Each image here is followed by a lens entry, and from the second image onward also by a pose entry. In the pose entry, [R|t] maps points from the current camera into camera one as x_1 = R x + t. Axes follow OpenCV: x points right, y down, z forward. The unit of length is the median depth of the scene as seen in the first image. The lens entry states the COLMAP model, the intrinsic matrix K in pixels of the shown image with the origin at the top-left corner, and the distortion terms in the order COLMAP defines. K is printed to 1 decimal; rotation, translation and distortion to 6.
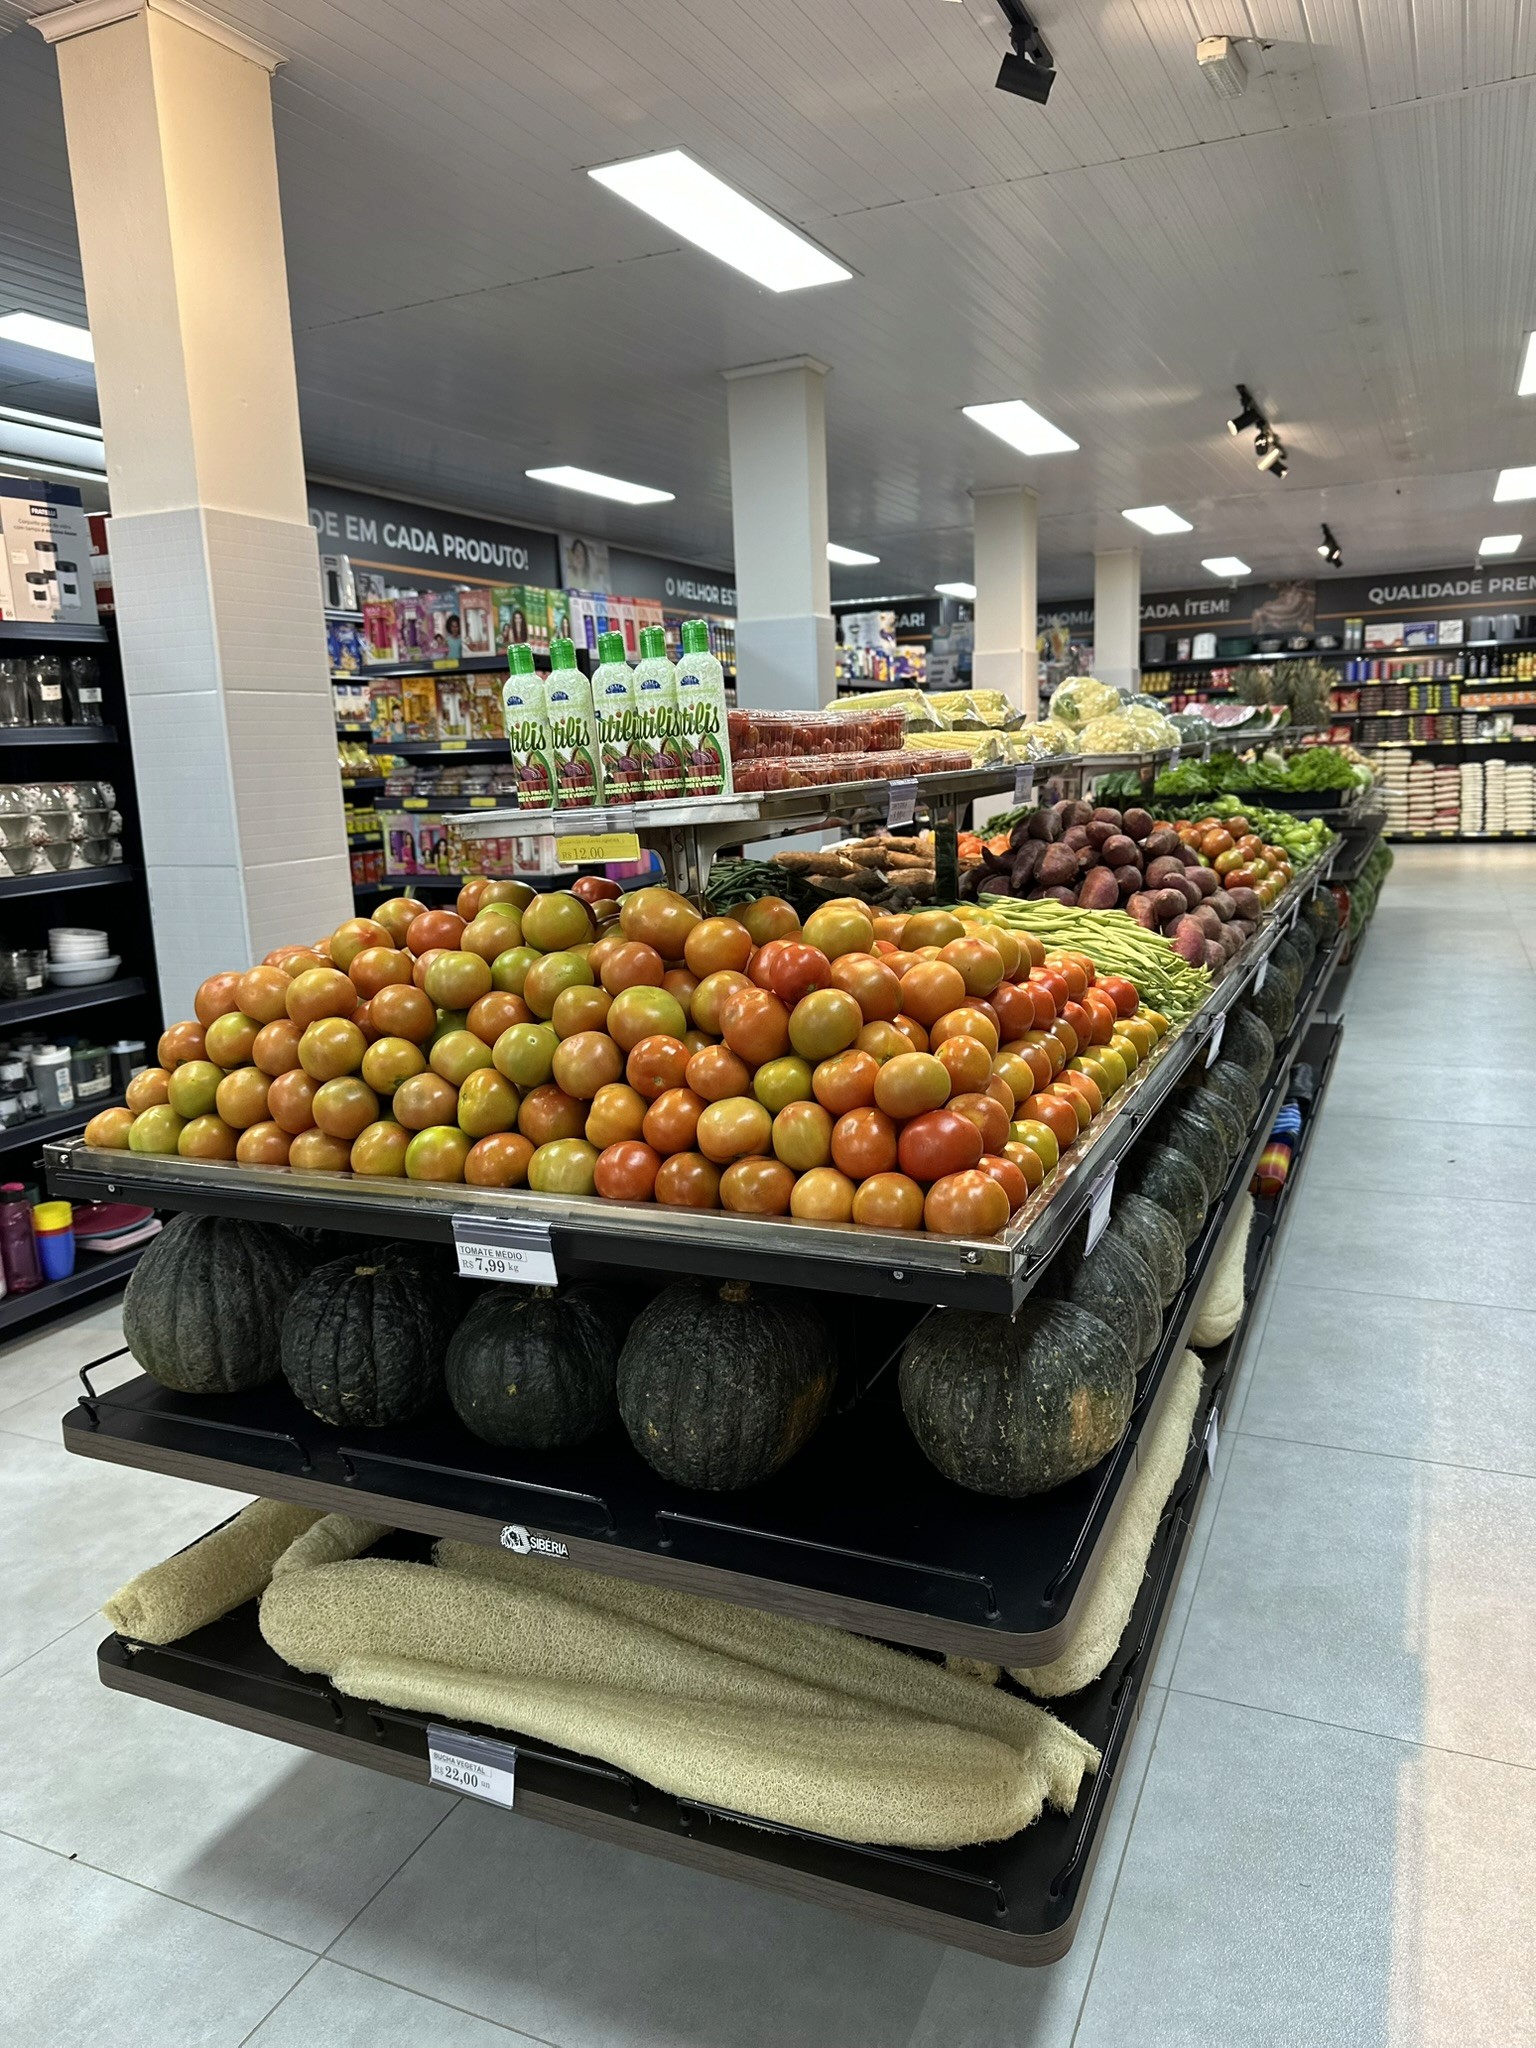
lens RADIAL K [[1444.7, 0, 768.0], [0, 1444.7, 1024.0], [0, 0, 1]] dist [0.029469, -0.029968]
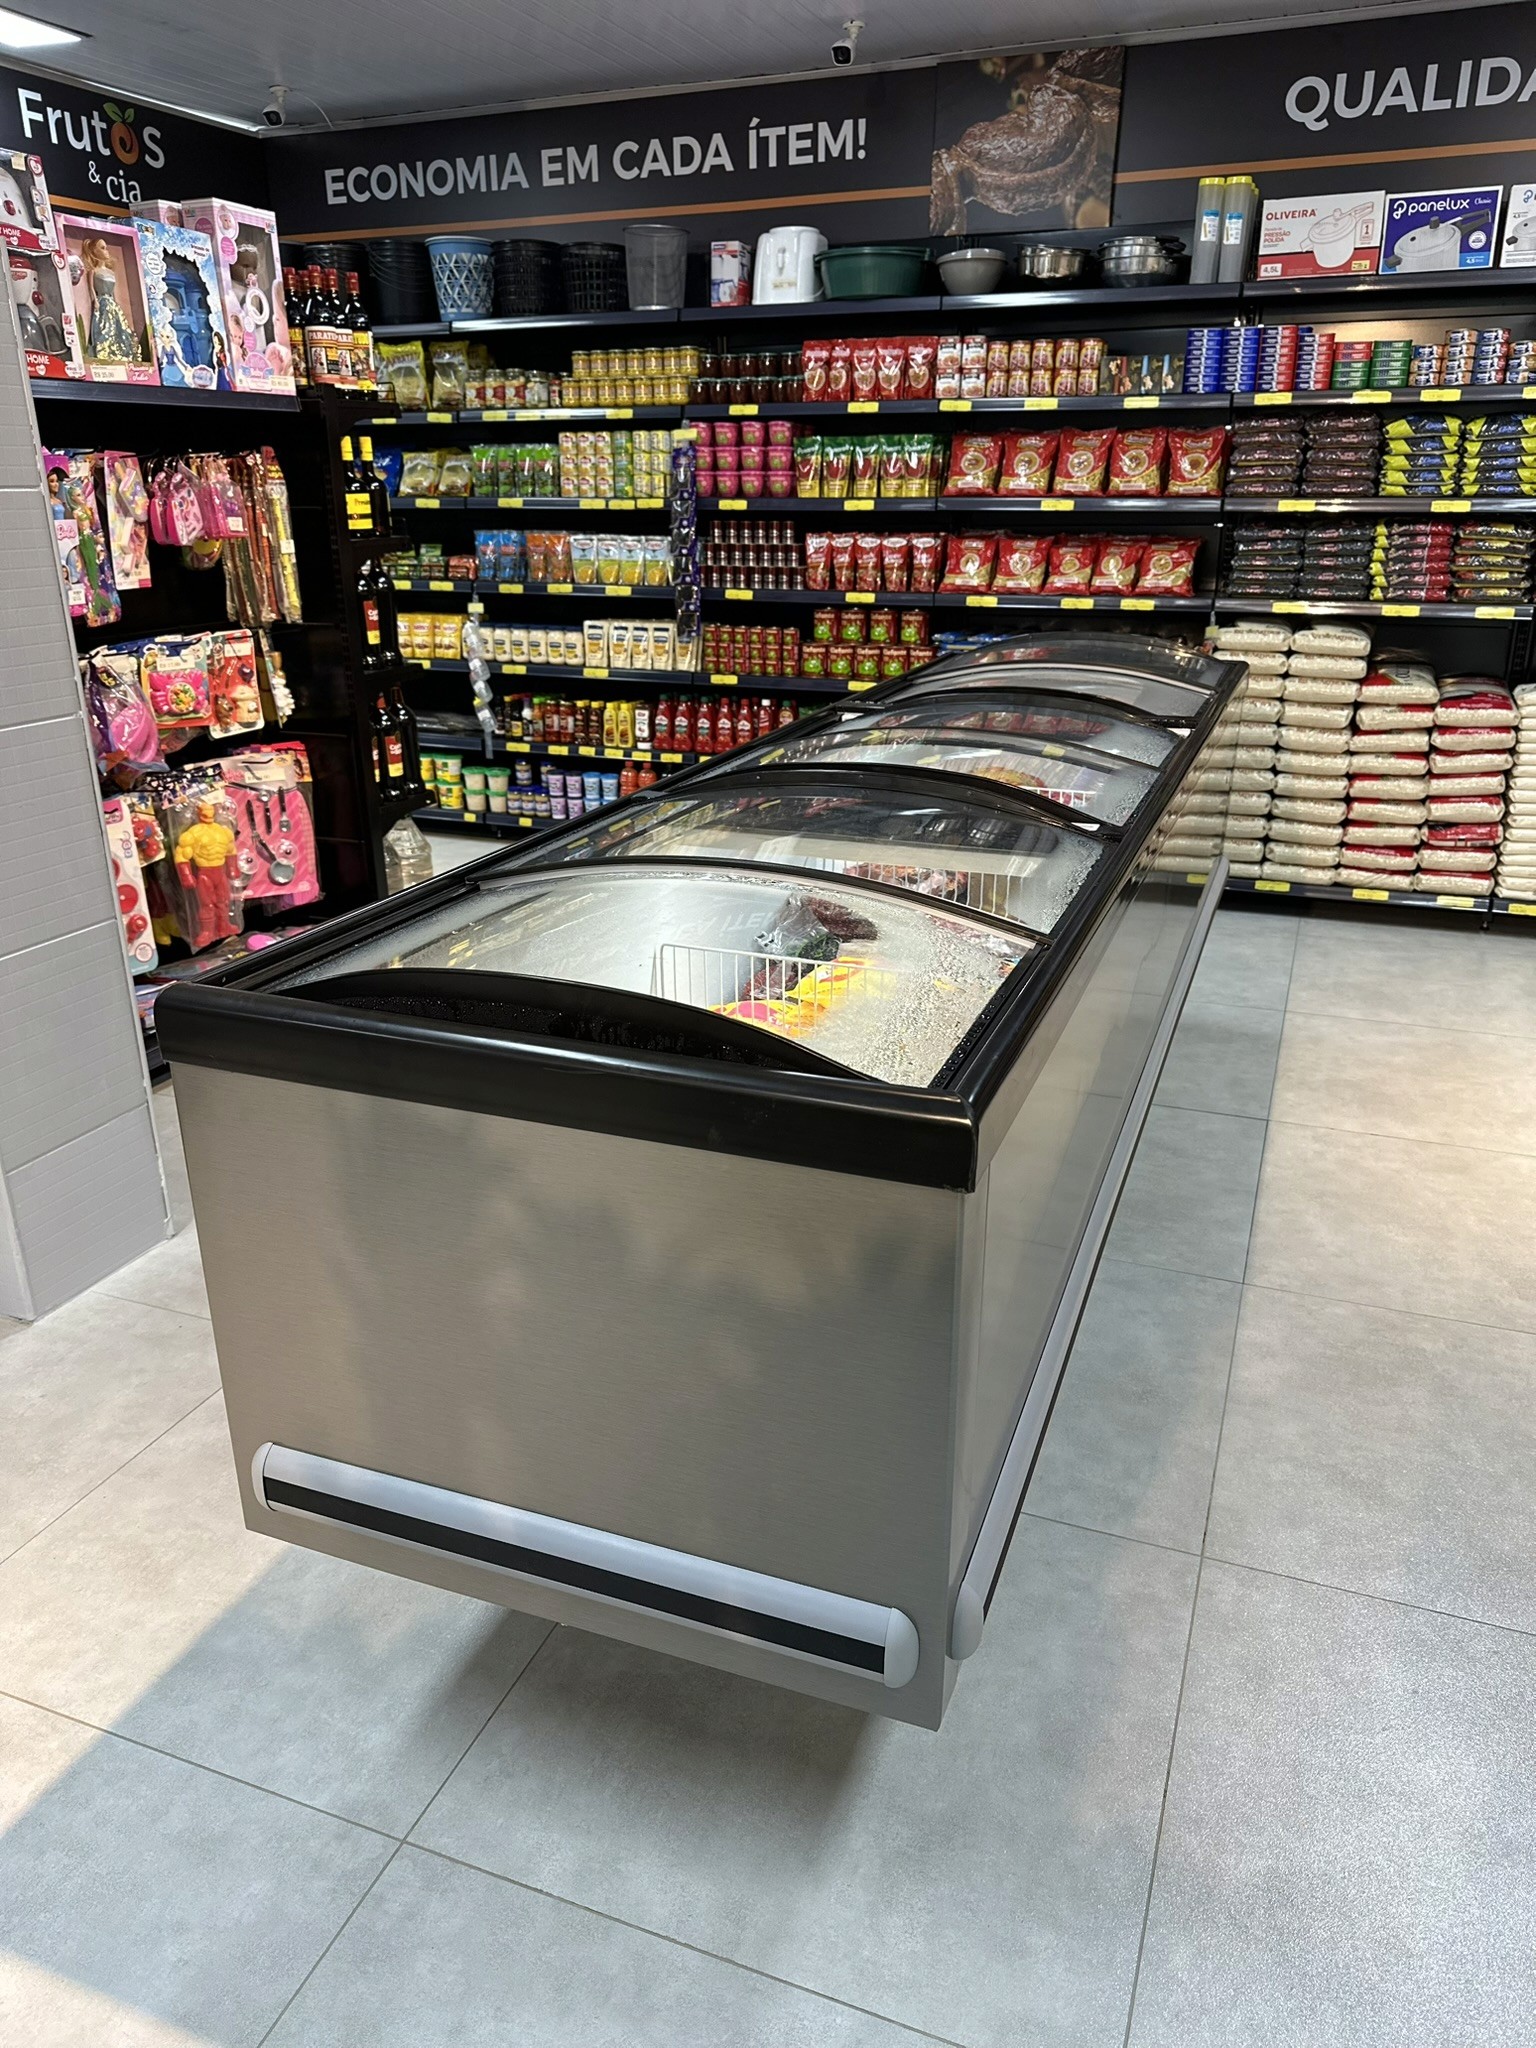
lens RADIAL K [[1454.5, 0, 764.1], [0, 1454.5, 1019.0], [0, 0, 1]] dist [0.004269, 0.000938]
pose [[0.997947, 0.017354, 0.061649, 0.293561], [-0.027112, 0.986555, 0.161166, -0.153399], [-0.058023, -0.162507, 0.985000, 0.683555]]
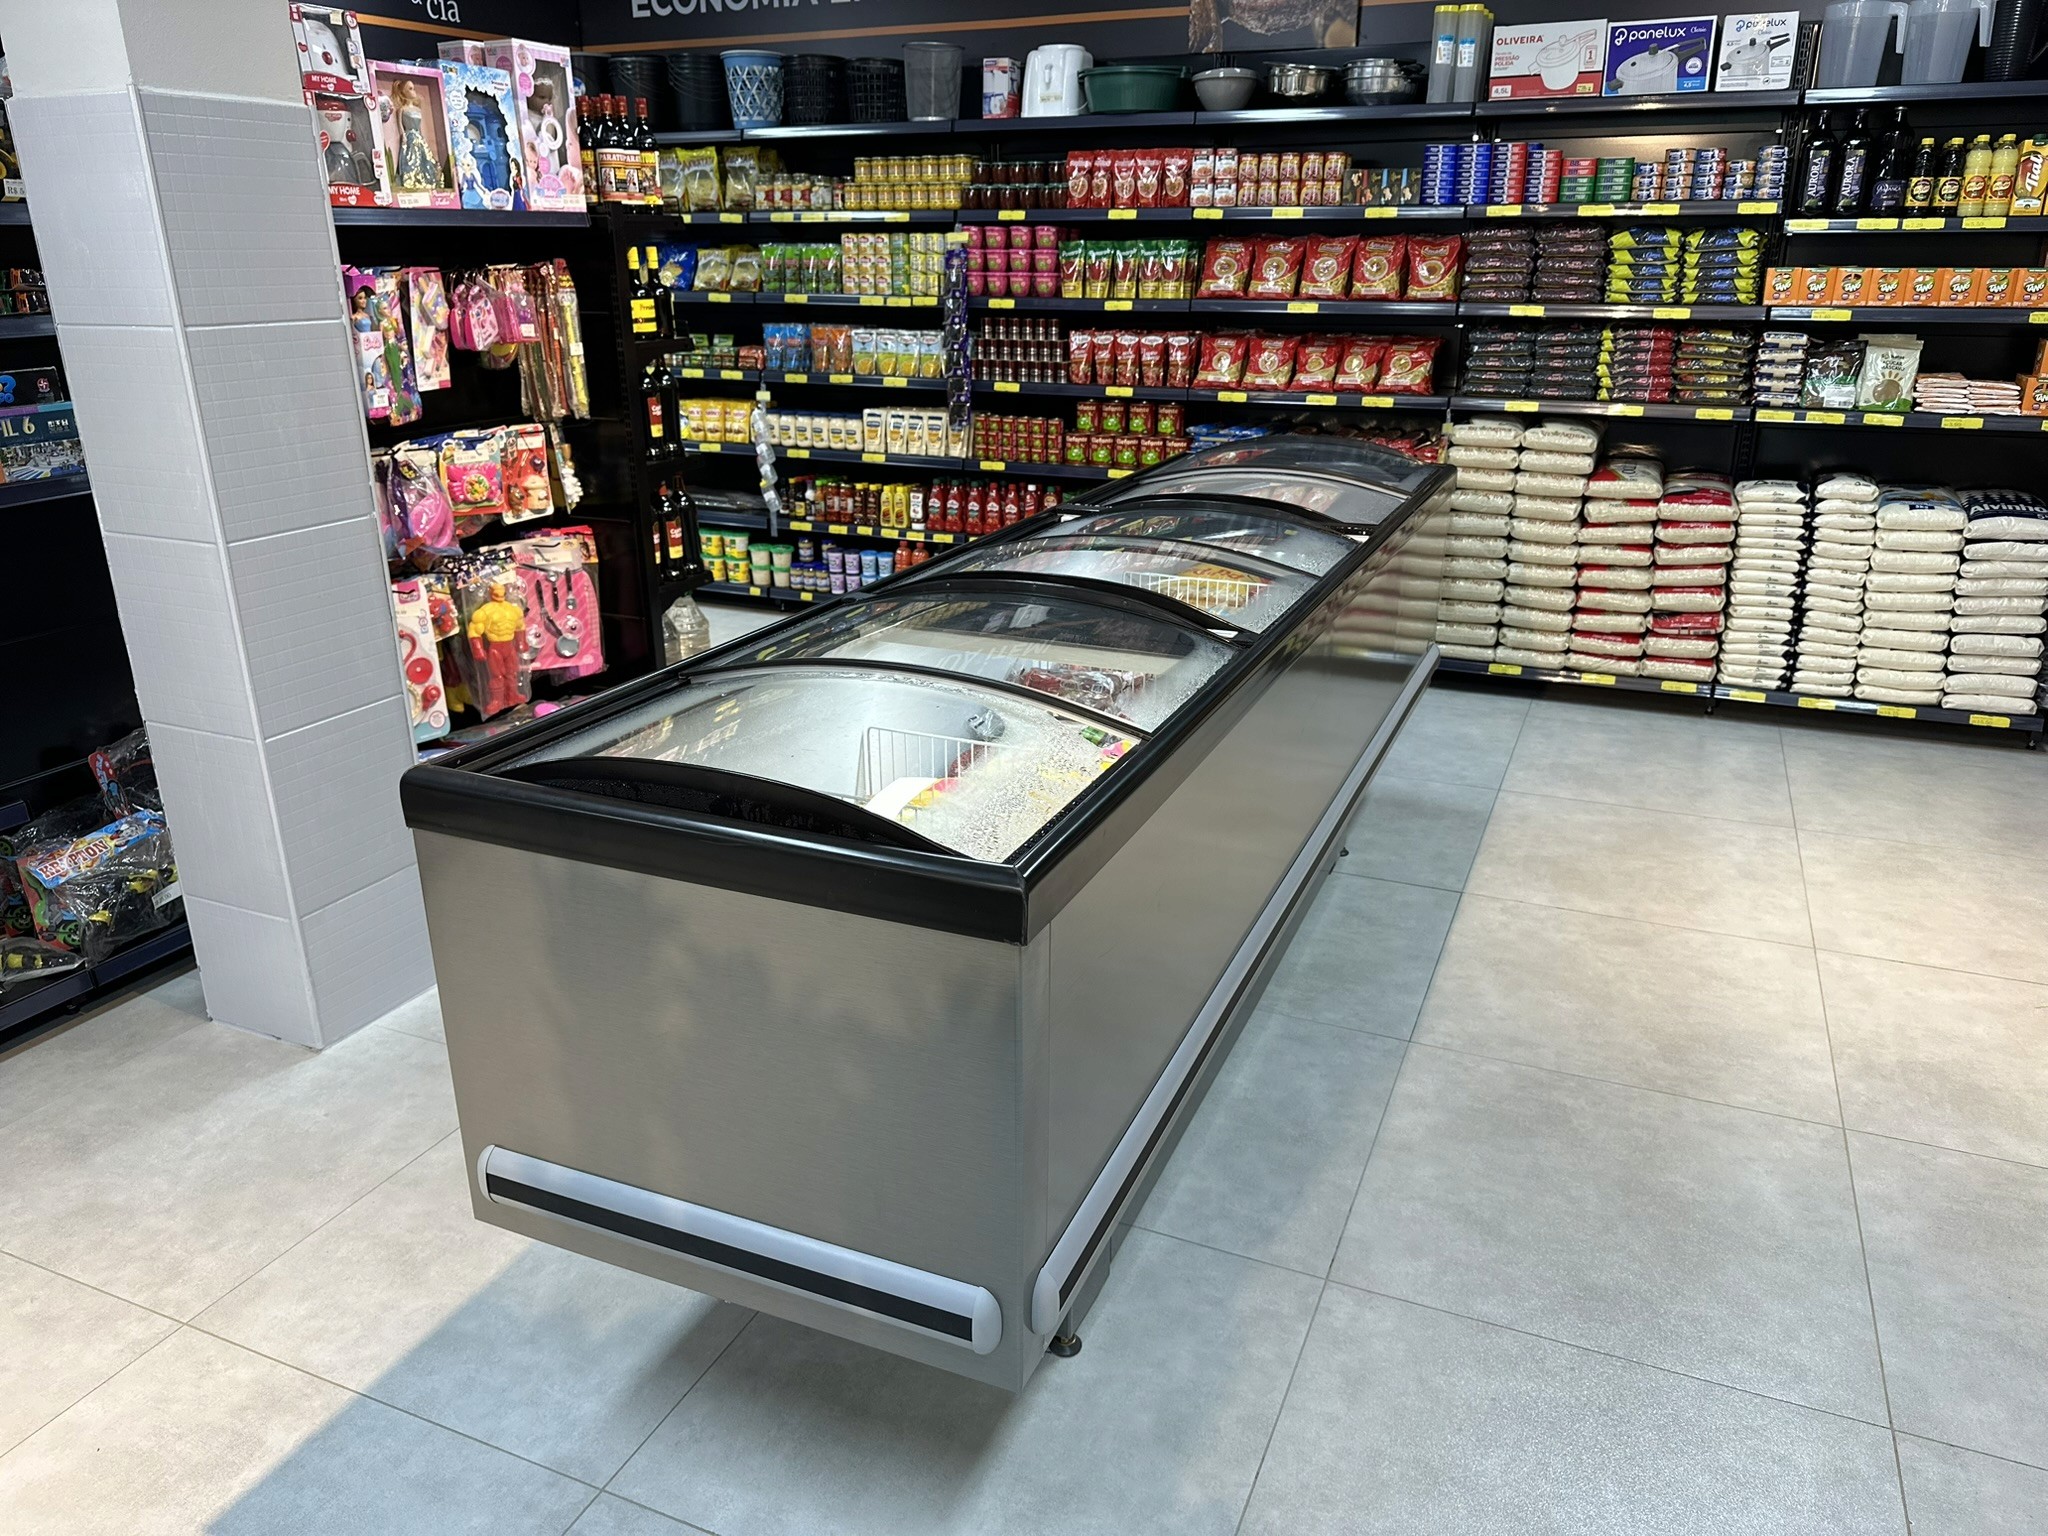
lens RADIAL K [[1444.7, 0, 1024.6], [0, 1444.7, 758.4], [0, 0, 1]] dist [0.029469, -0.029968]
pose [[0.999050, 0.034598, 0.026493, 0.306015], [-0.038134, 0.988350, 0.147341, -0.158693], [-0.021087, -0.148211, 0.988731, 0.664359]]
